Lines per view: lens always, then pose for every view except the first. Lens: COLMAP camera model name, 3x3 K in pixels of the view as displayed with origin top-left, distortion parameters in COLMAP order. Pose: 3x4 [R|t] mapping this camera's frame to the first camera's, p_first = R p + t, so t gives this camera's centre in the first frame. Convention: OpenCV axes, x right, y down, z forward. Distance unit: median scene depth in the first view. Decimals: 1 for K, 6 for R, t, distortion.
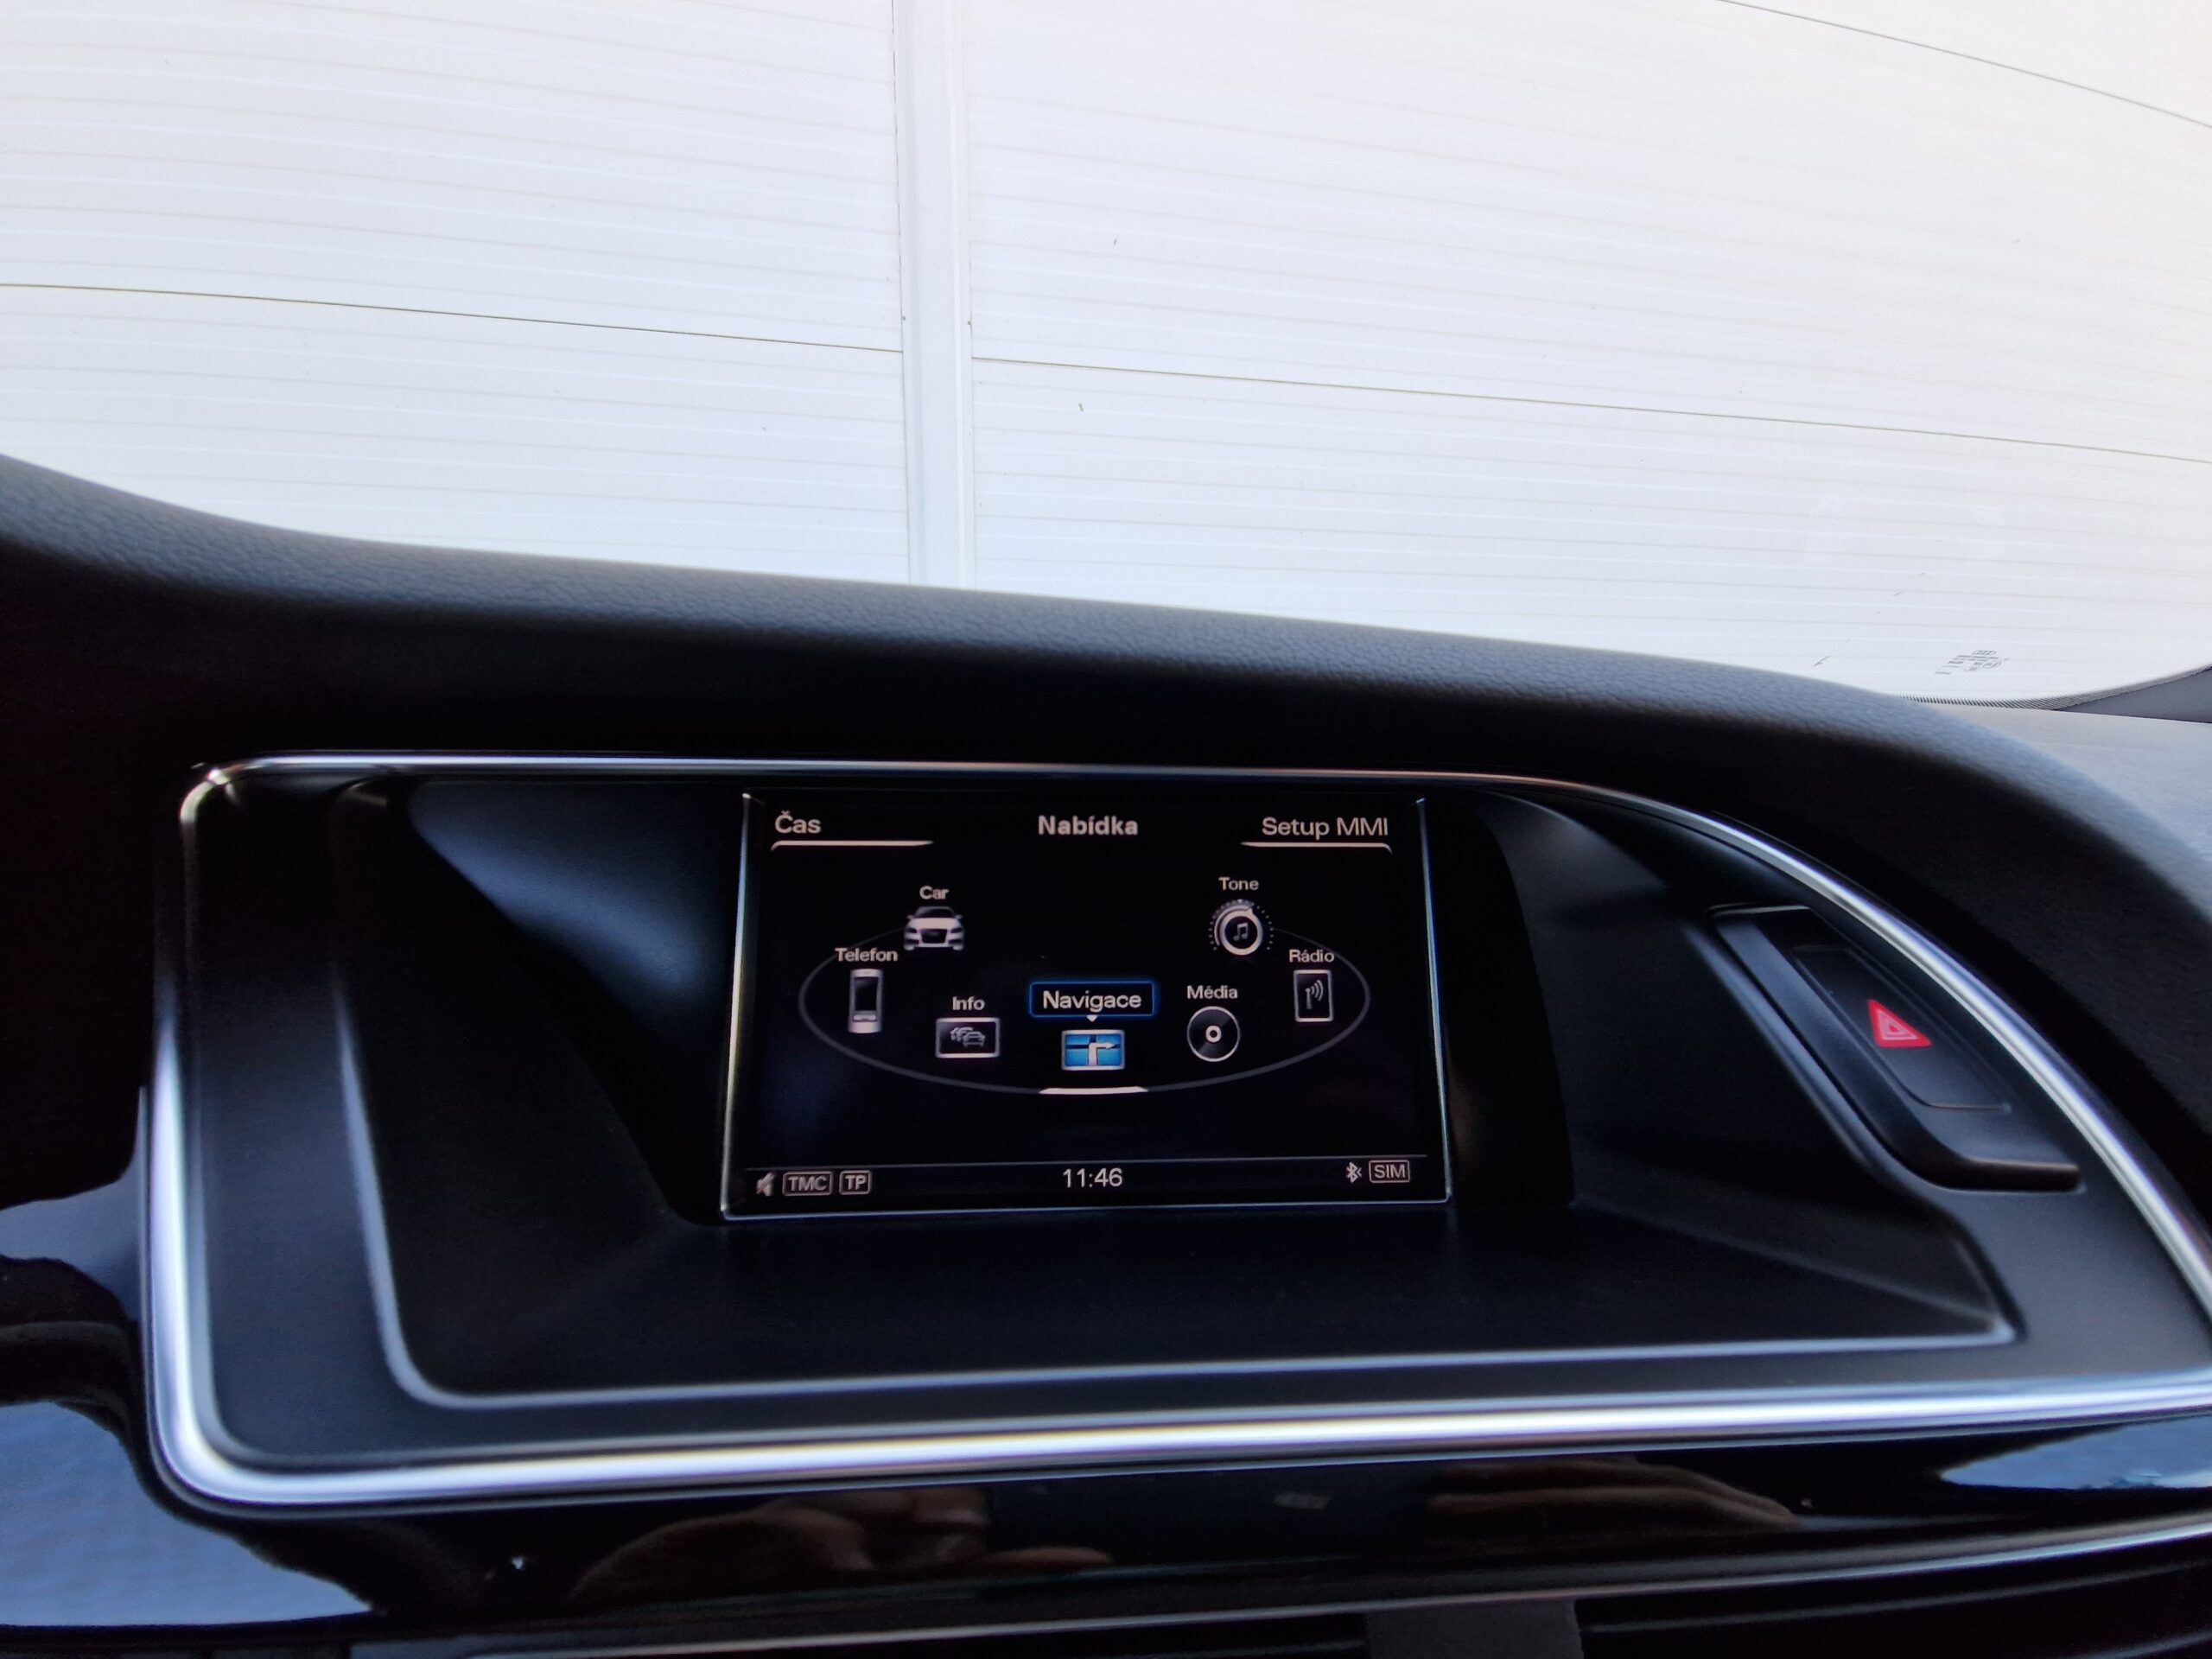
lens RADIAL K [[909.0, 0, 1093.2], [0, 909.0, 849.1], [0, 0, 1]] dist [0.011643, -0.007111]
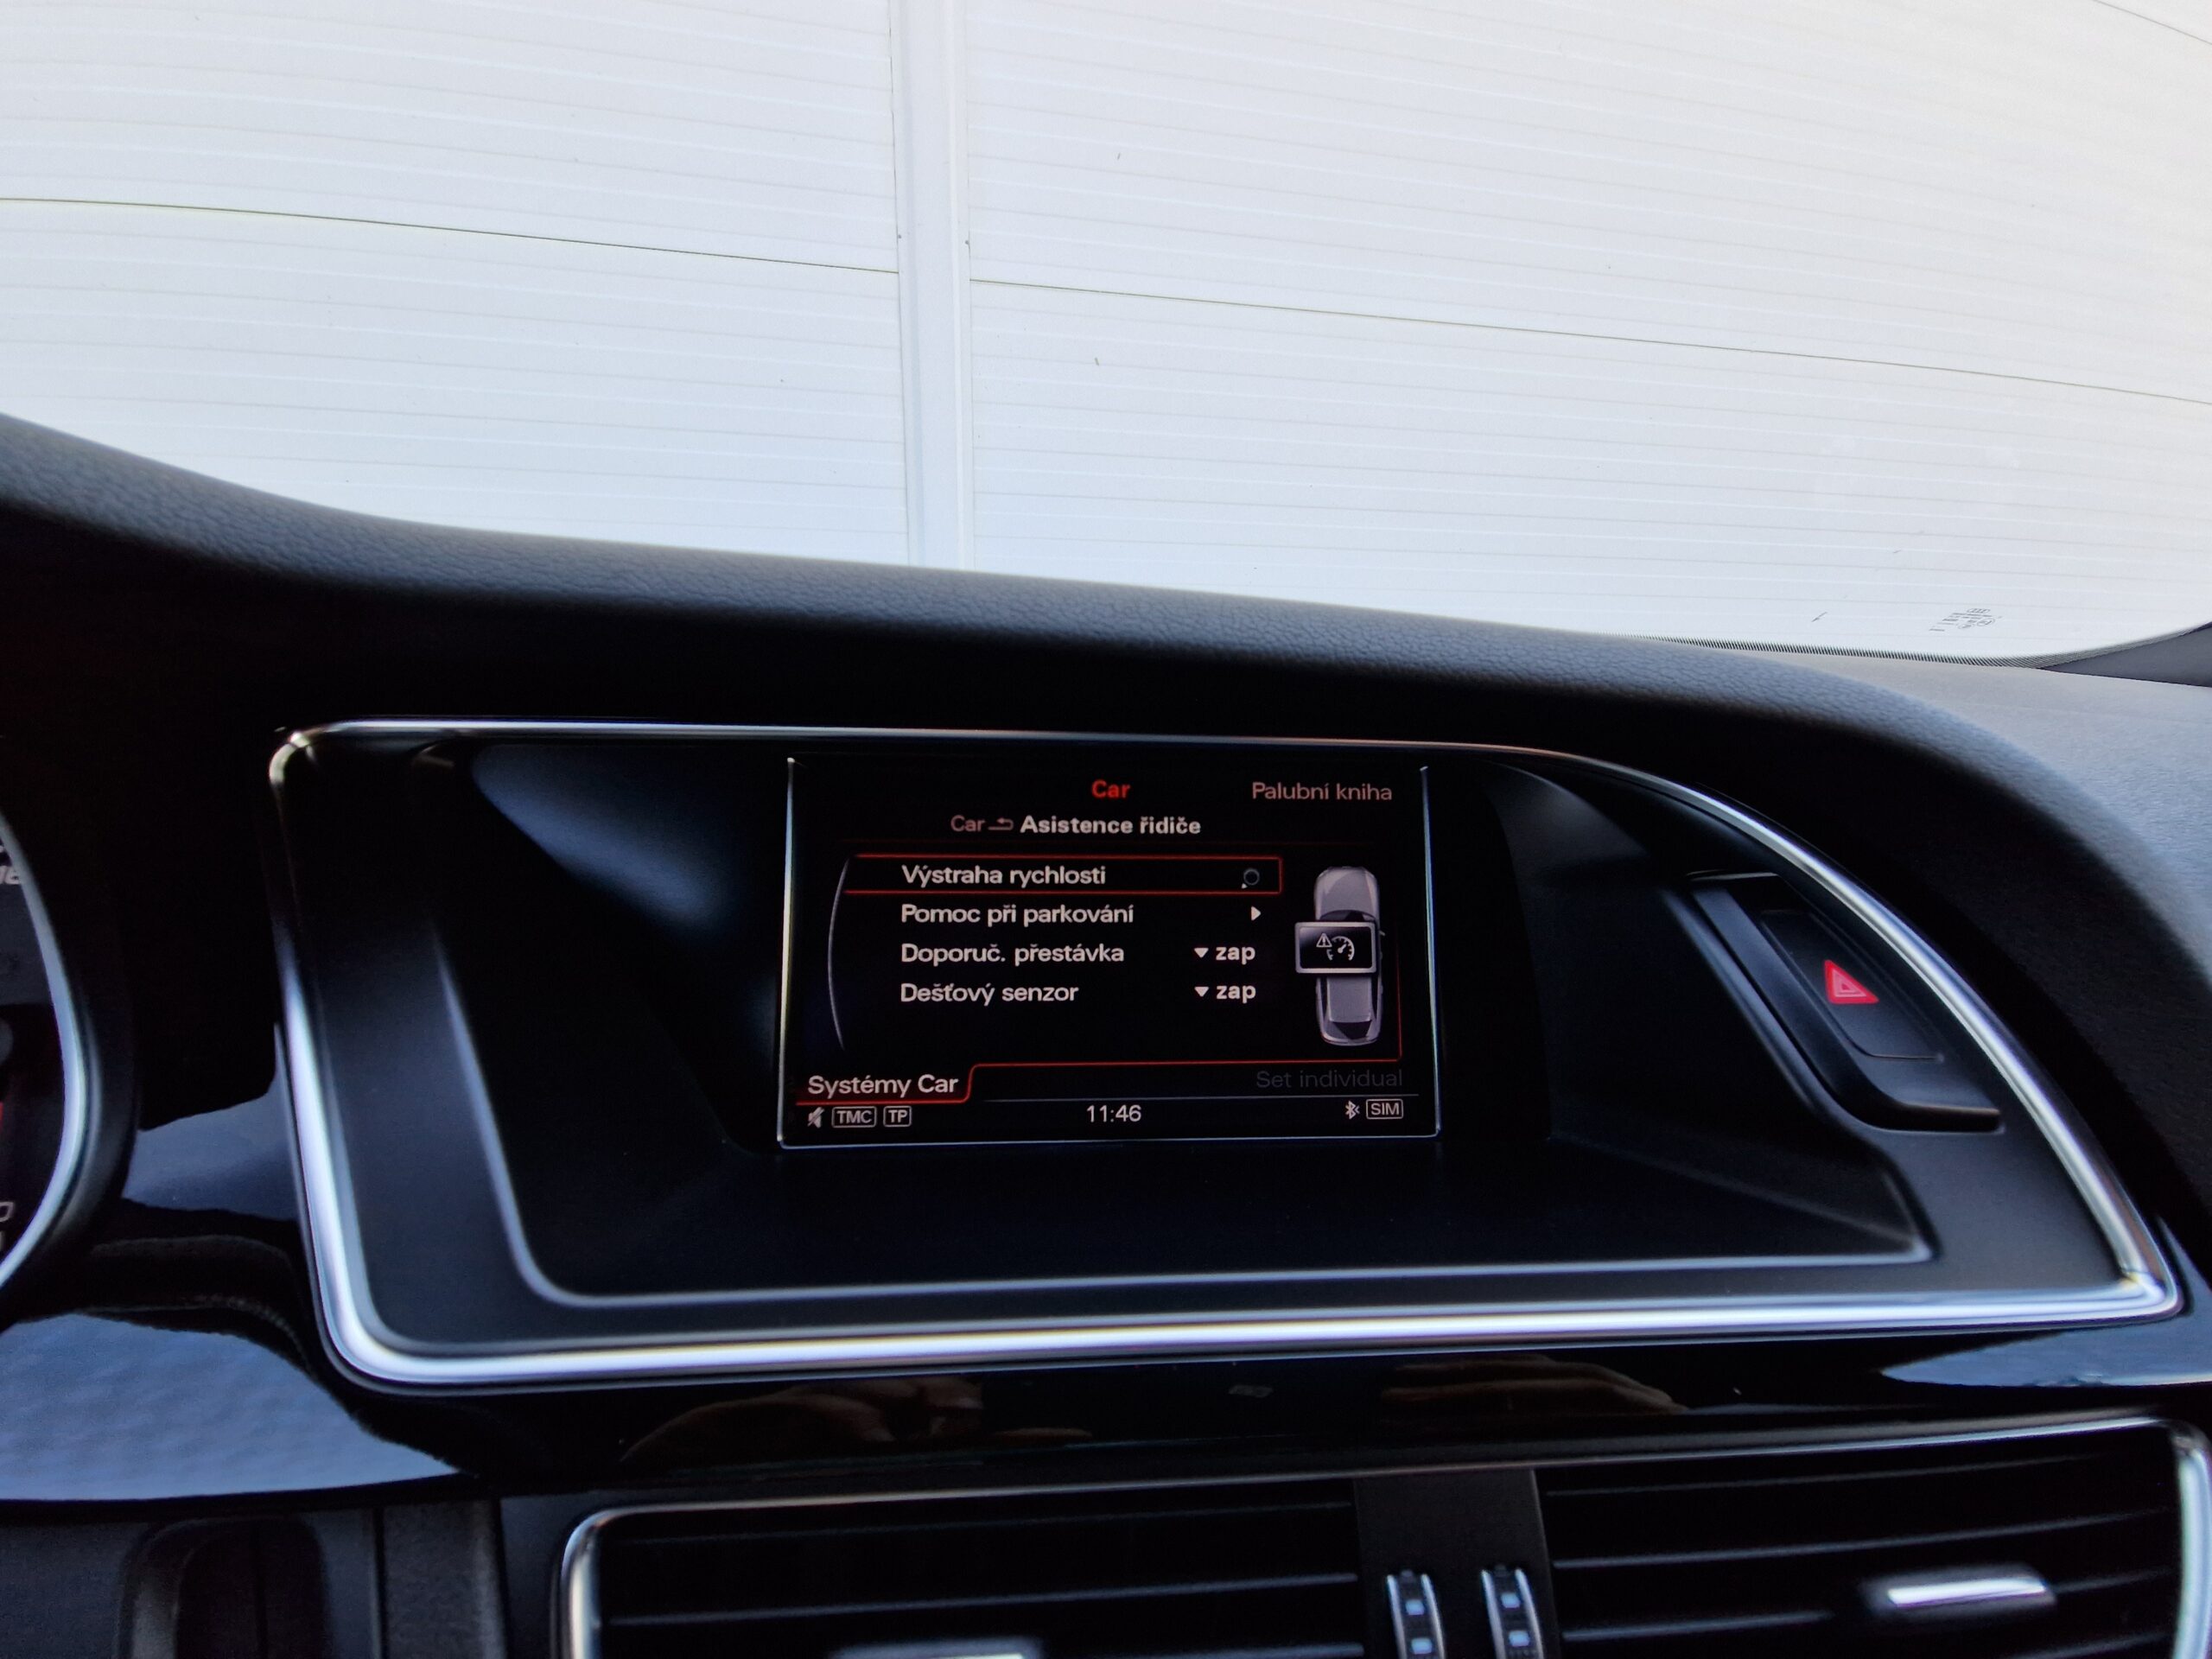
lens RADIAL K [[909.0, 0, 1092.8], [0, 909.0, 848.9], [0, 0, 1]] dist [0.011643, -0.007111]
pose [[0.999957, 0.007609, 0.005287, -0.043670], [-0.007947, 0.997706, 0.067232, -0.037563], [-0.004763, -0.067271, 0.997723, -0.089697]]
